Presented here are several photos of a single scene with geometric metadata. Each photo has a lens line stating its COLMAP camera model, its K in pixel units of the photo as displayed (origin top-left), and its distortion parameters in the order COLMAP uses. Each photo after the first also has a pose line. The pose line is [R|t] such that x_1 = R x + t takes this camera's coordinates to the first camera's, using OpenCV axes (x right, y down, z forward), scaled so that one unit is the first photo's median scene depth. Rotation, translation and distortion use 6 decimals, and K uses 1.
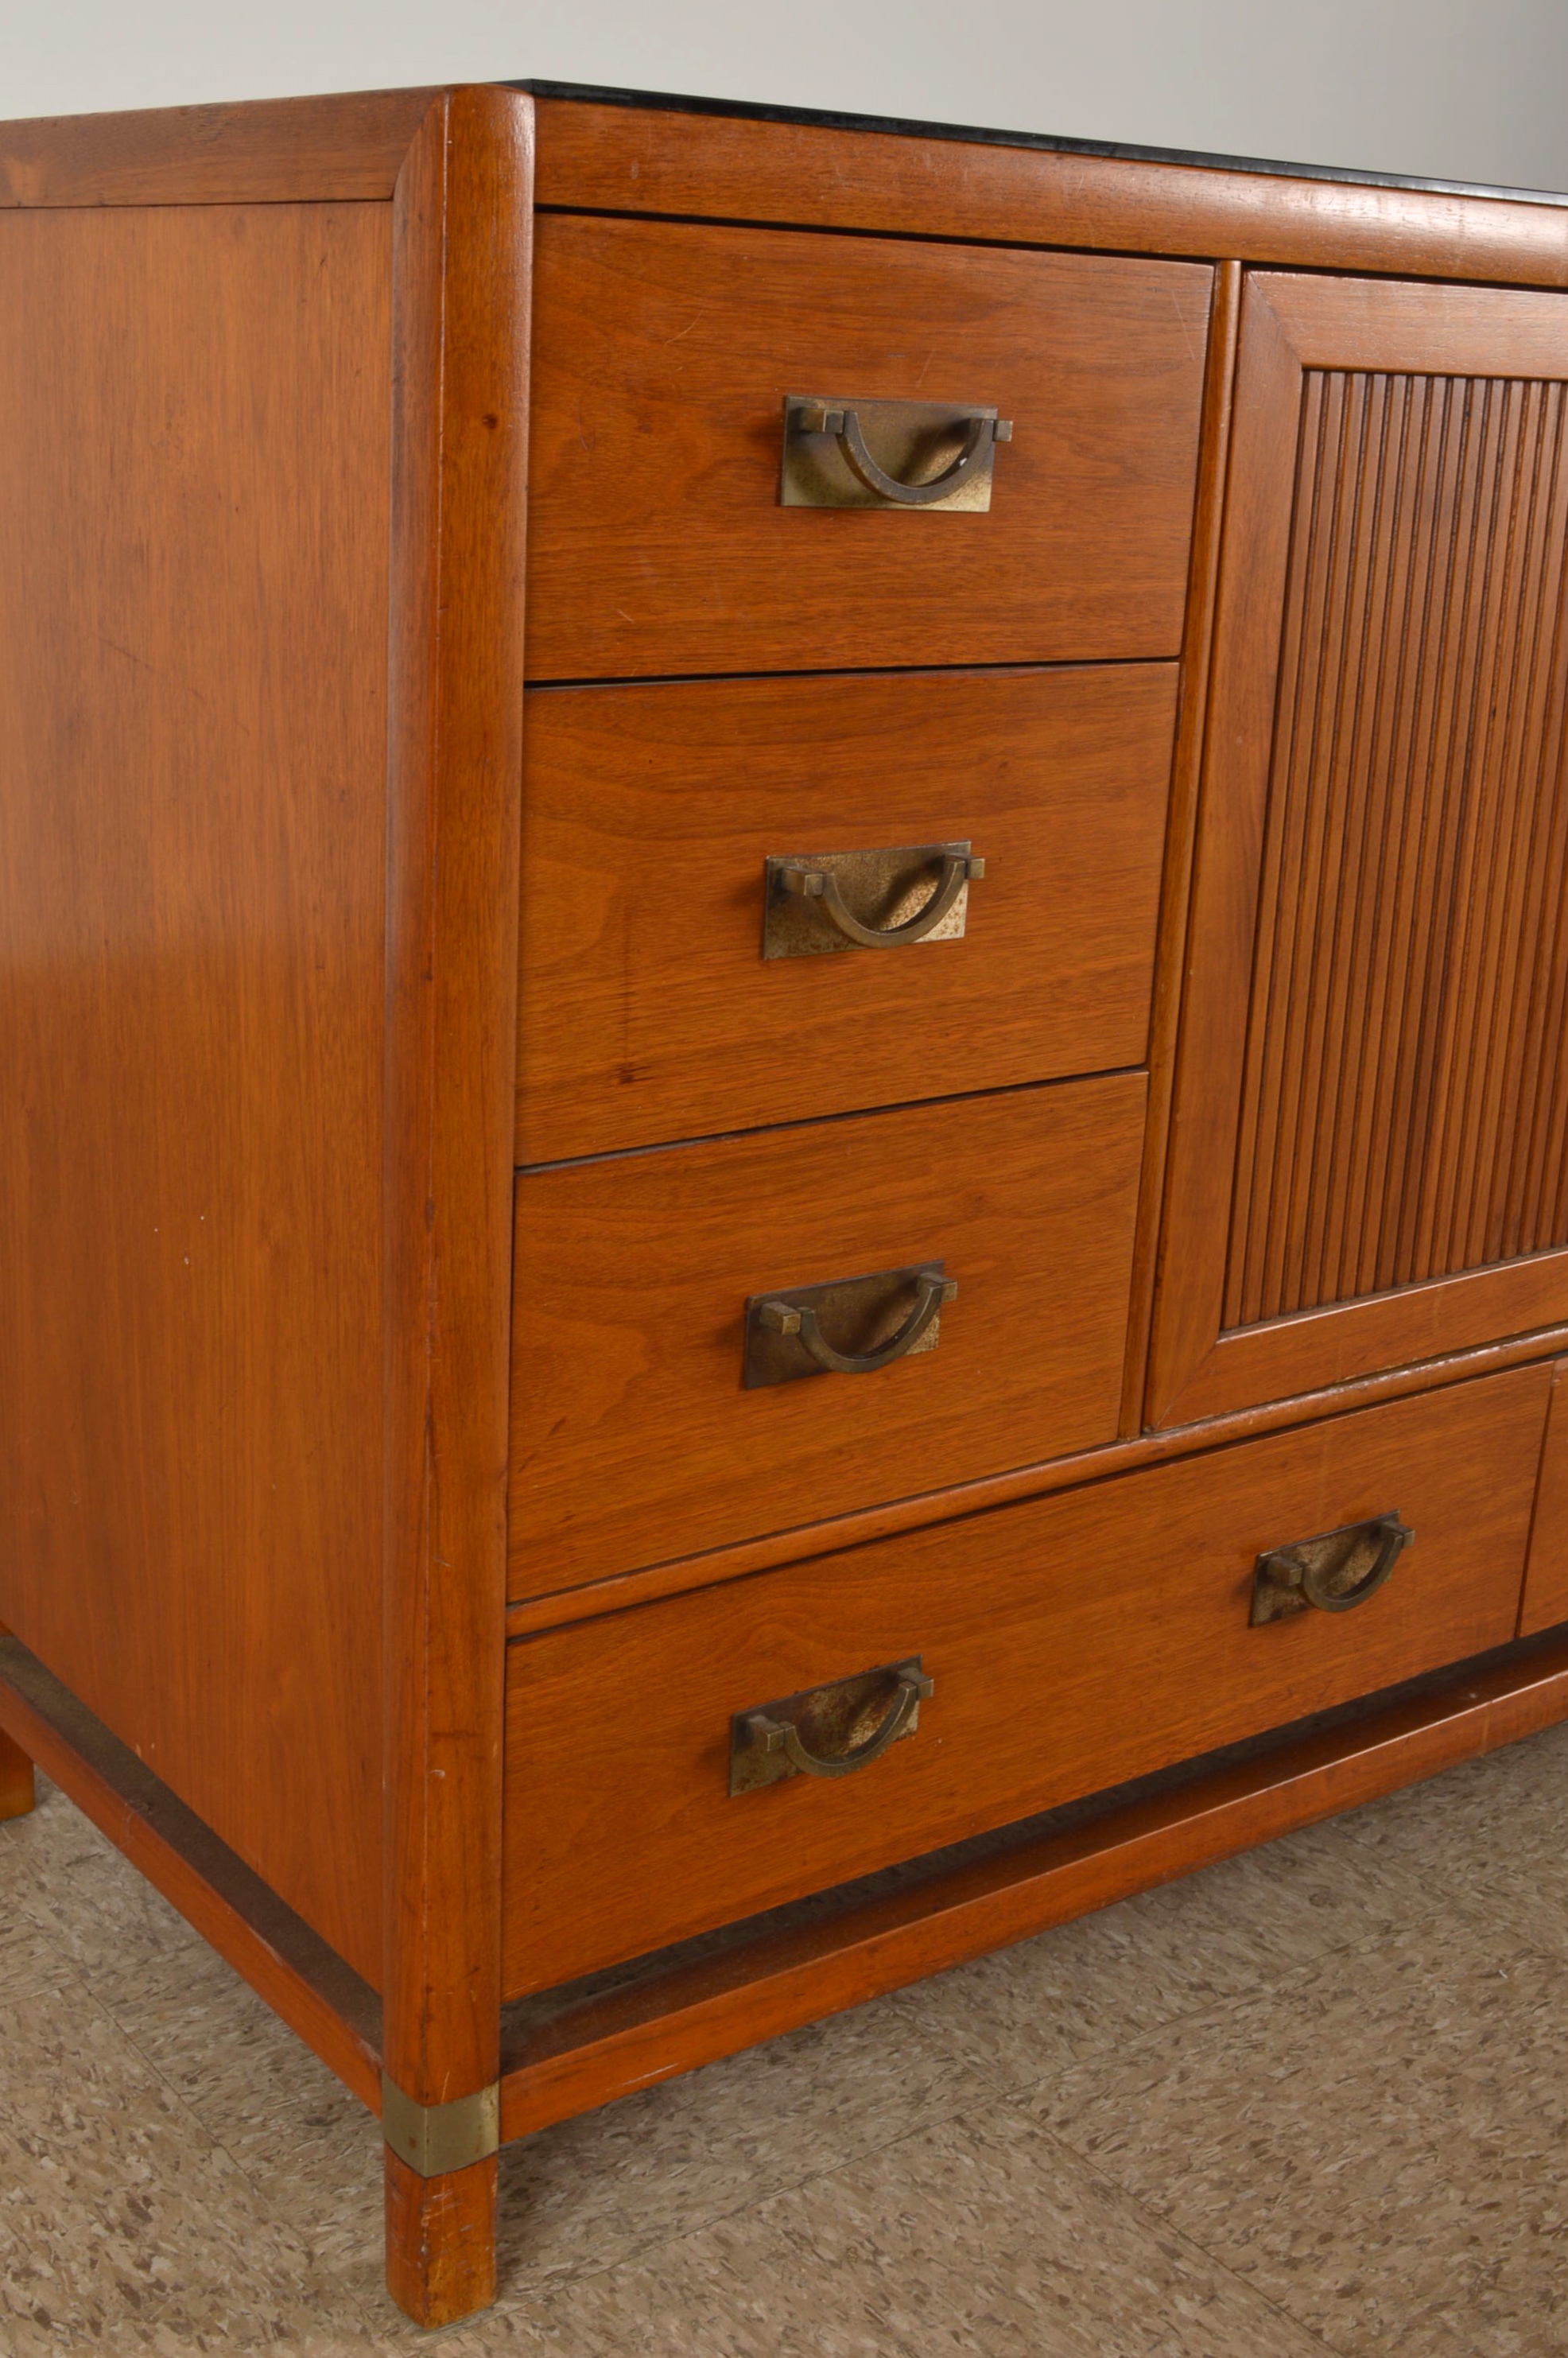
lens RADIAL K [[2774.8, 0, 747.5], [0, 2774.8, 1180.2], [0, 0, 1]] dist [-0.051411, 0.000000]
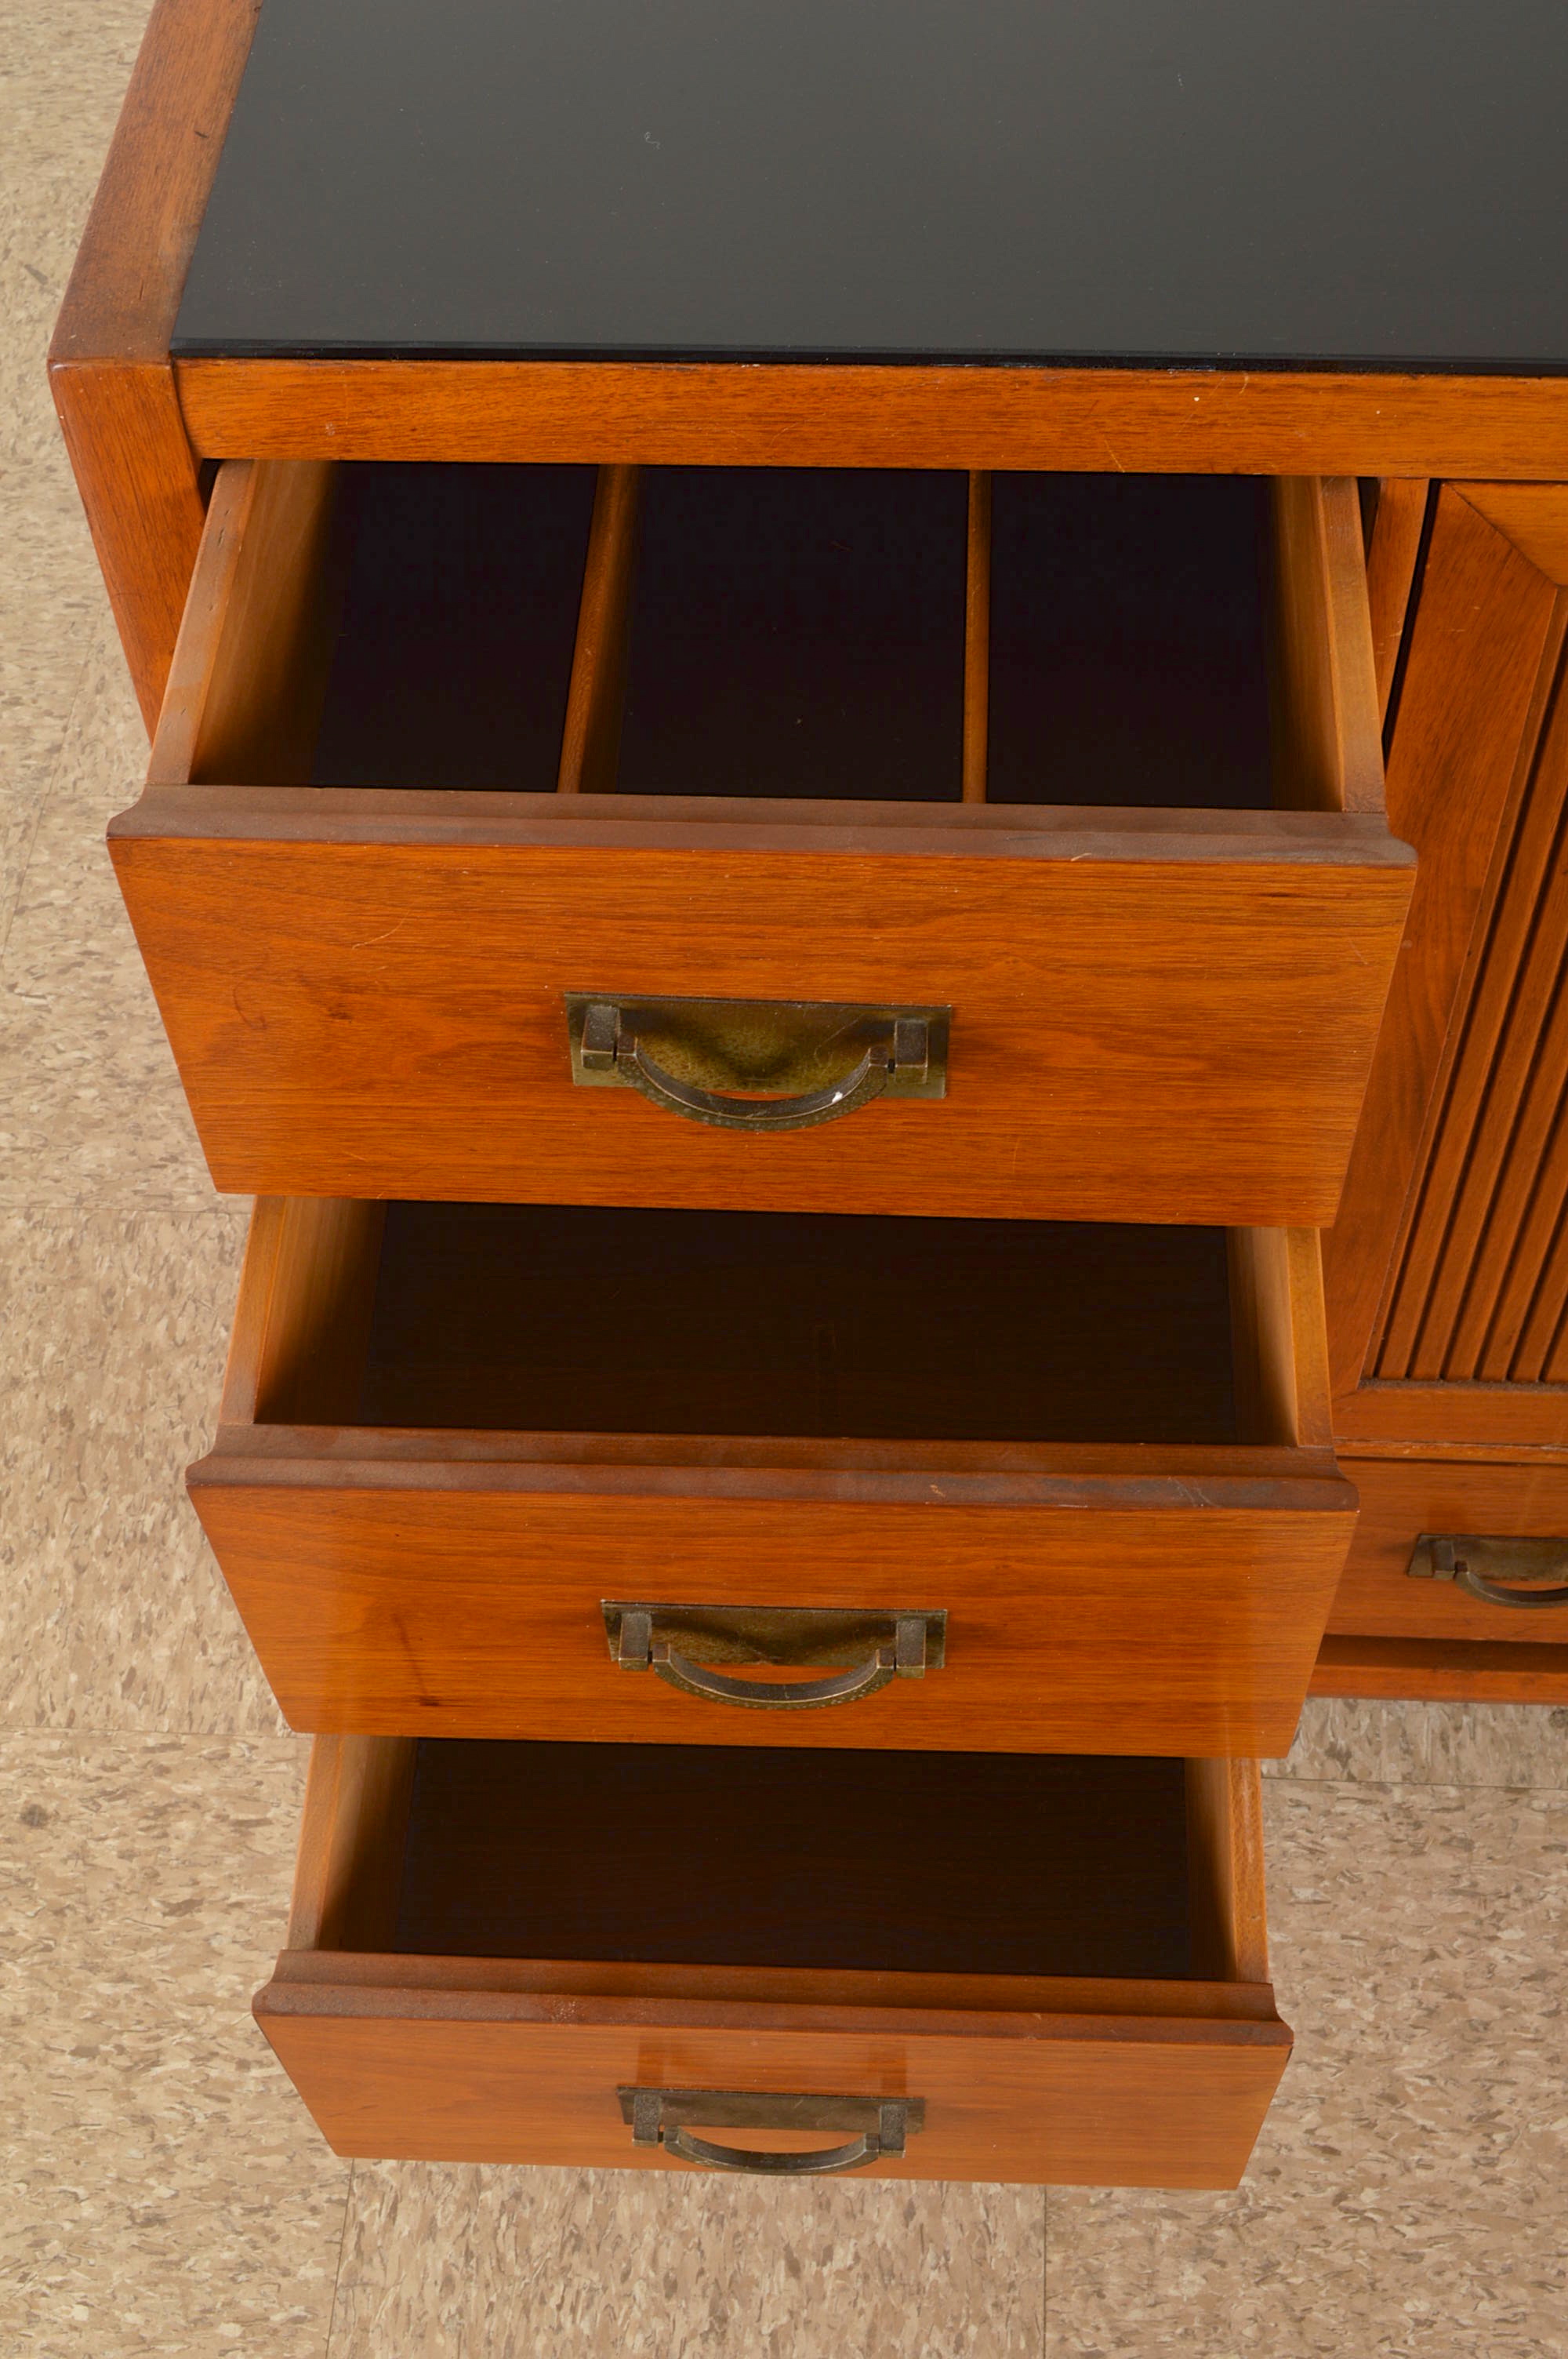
lens RADIAL K [[2866.1, 0, 774.0], [0, 2866.1, 1143.6], [0, 0, 1]] dist [-0.046650, 0.000000]
pose [[0.766798, 0.479929, -0.426249, 0.433444], [-0.129854, 0.766308, 0.629214, -0.630294], [0.628617, -0.427130, 0.649924, 0.380199]]
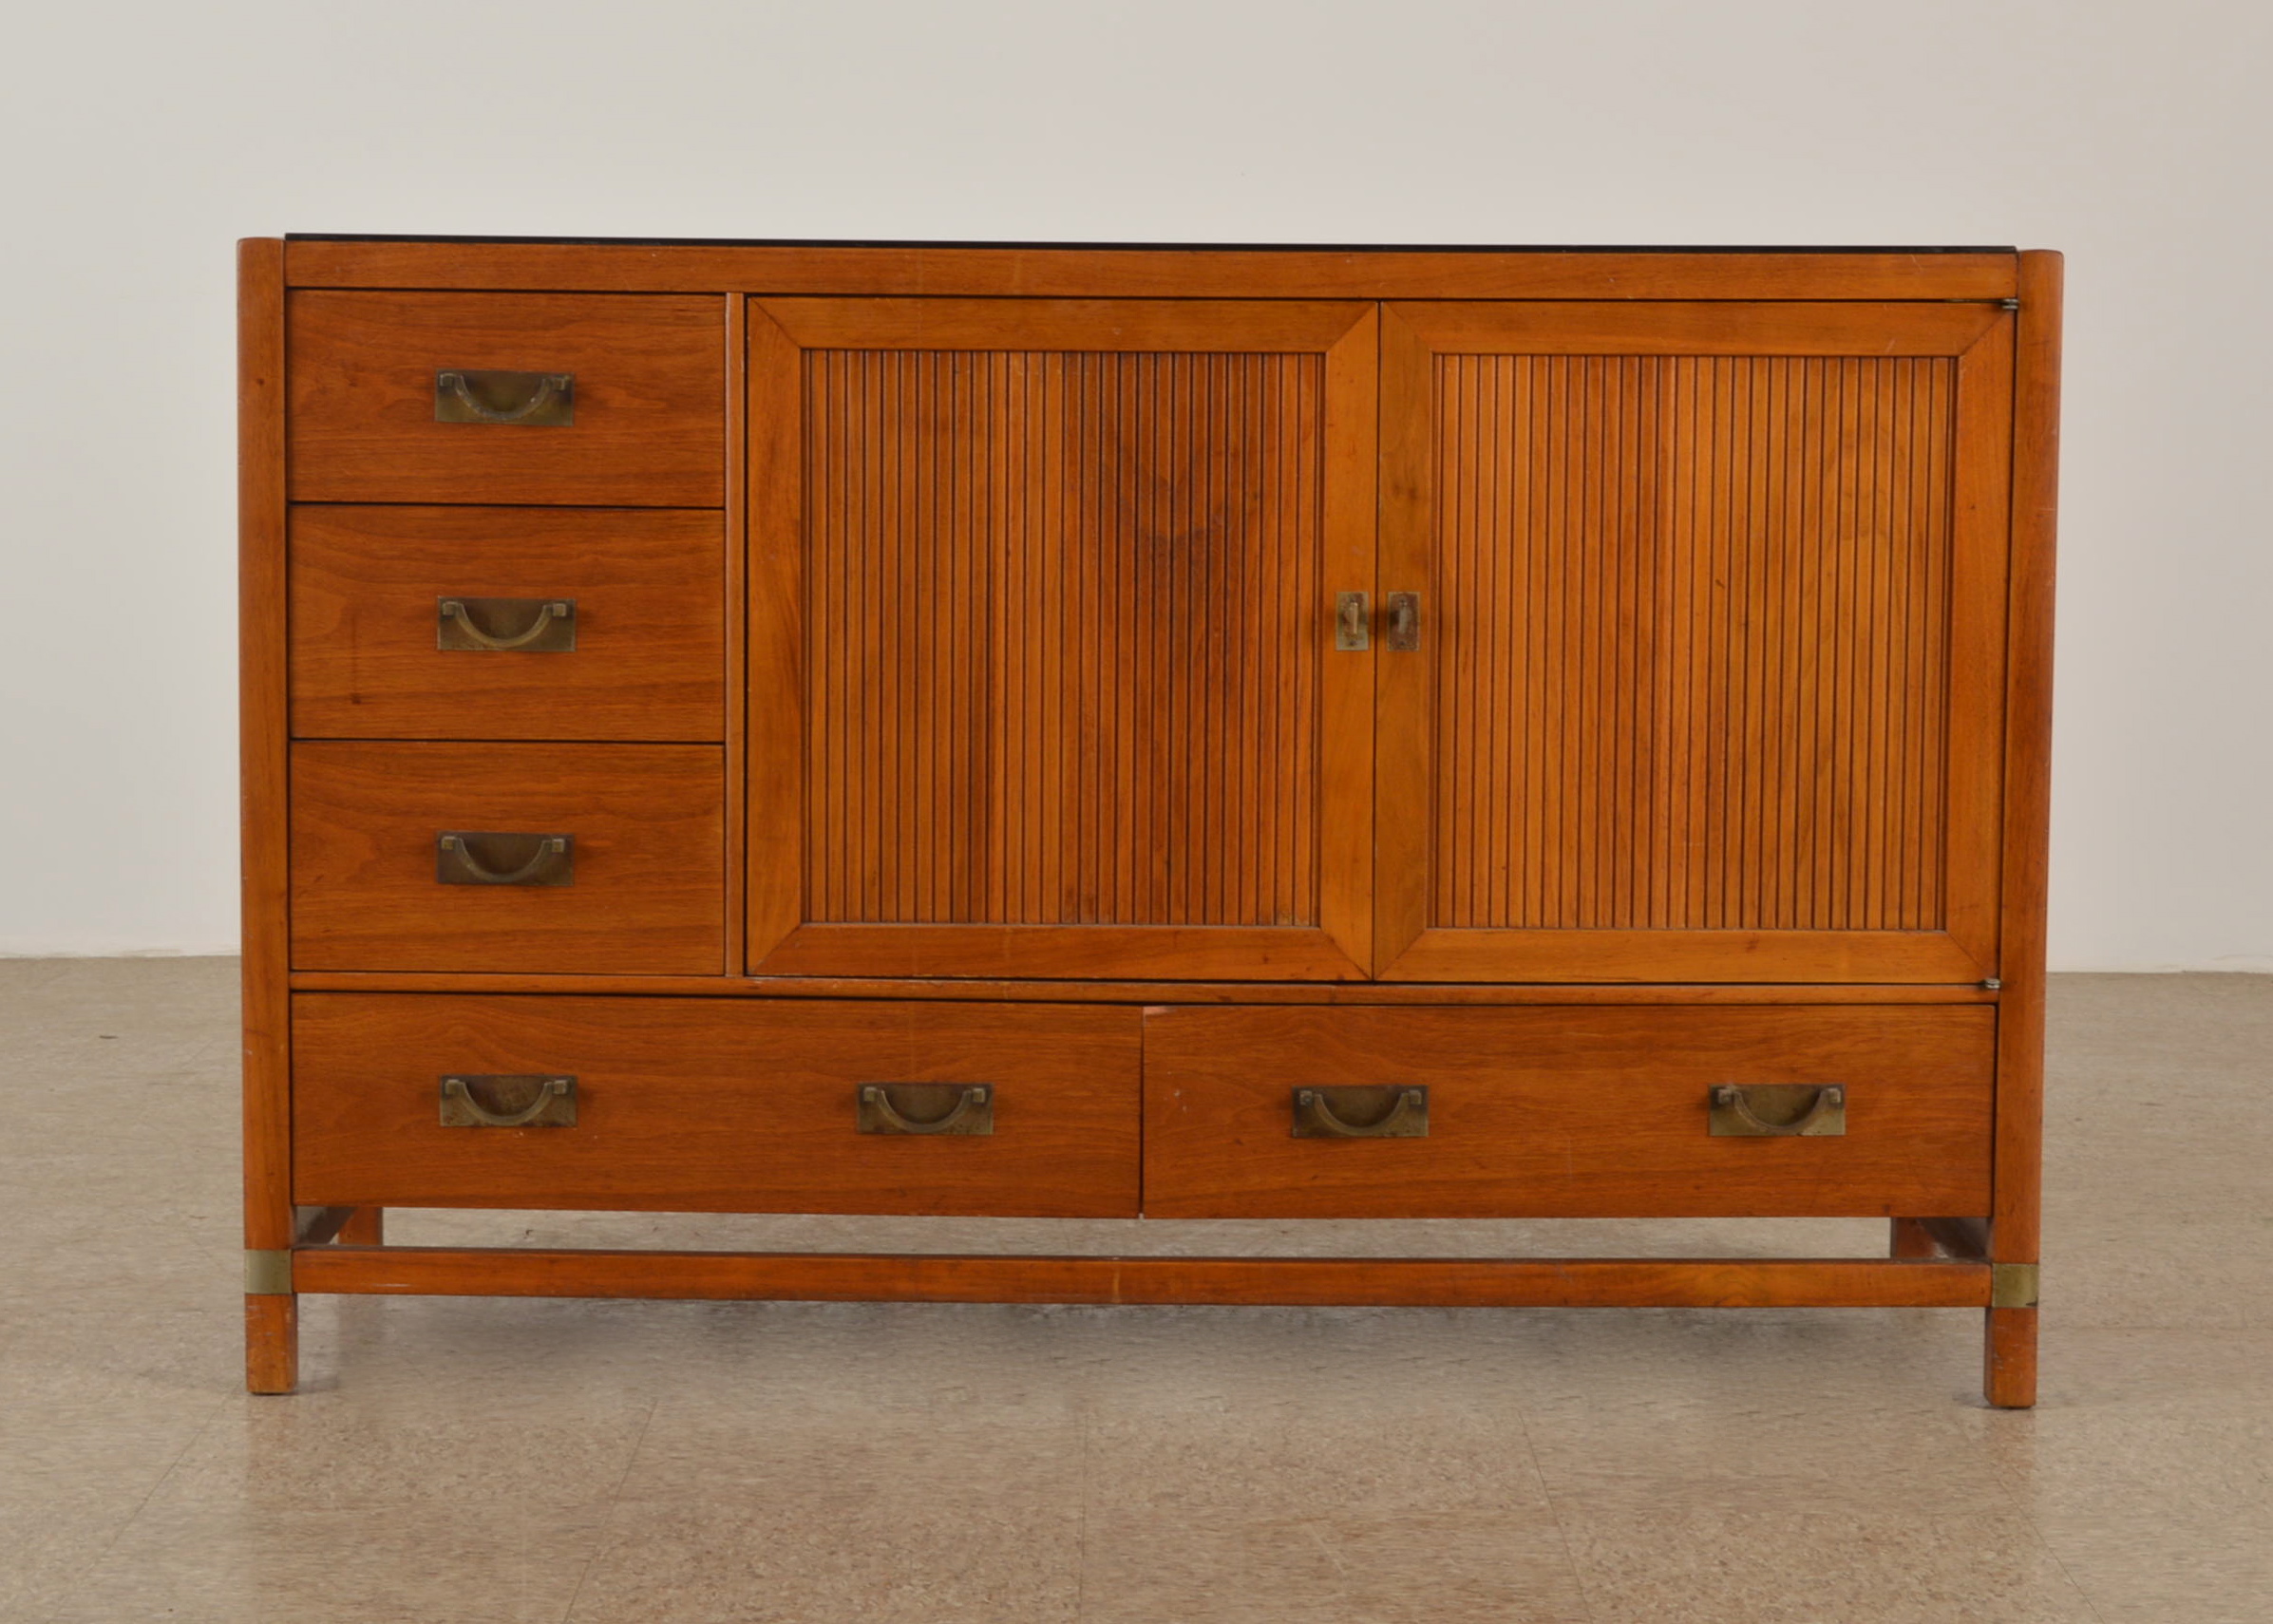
lens RADIAL K [[5072.2, 0, 1122.3], [0, 5072.2, 842.5], [0, 0, 1]] dist [0.003817, 0.000000]
pose [[0.805232, 0.024257, -0.592464, 2.410415], [-0.149587, 0.975156, -0.163382, 0.541728], [0.573782, 0.220186, 0.788856, -1.450360]]
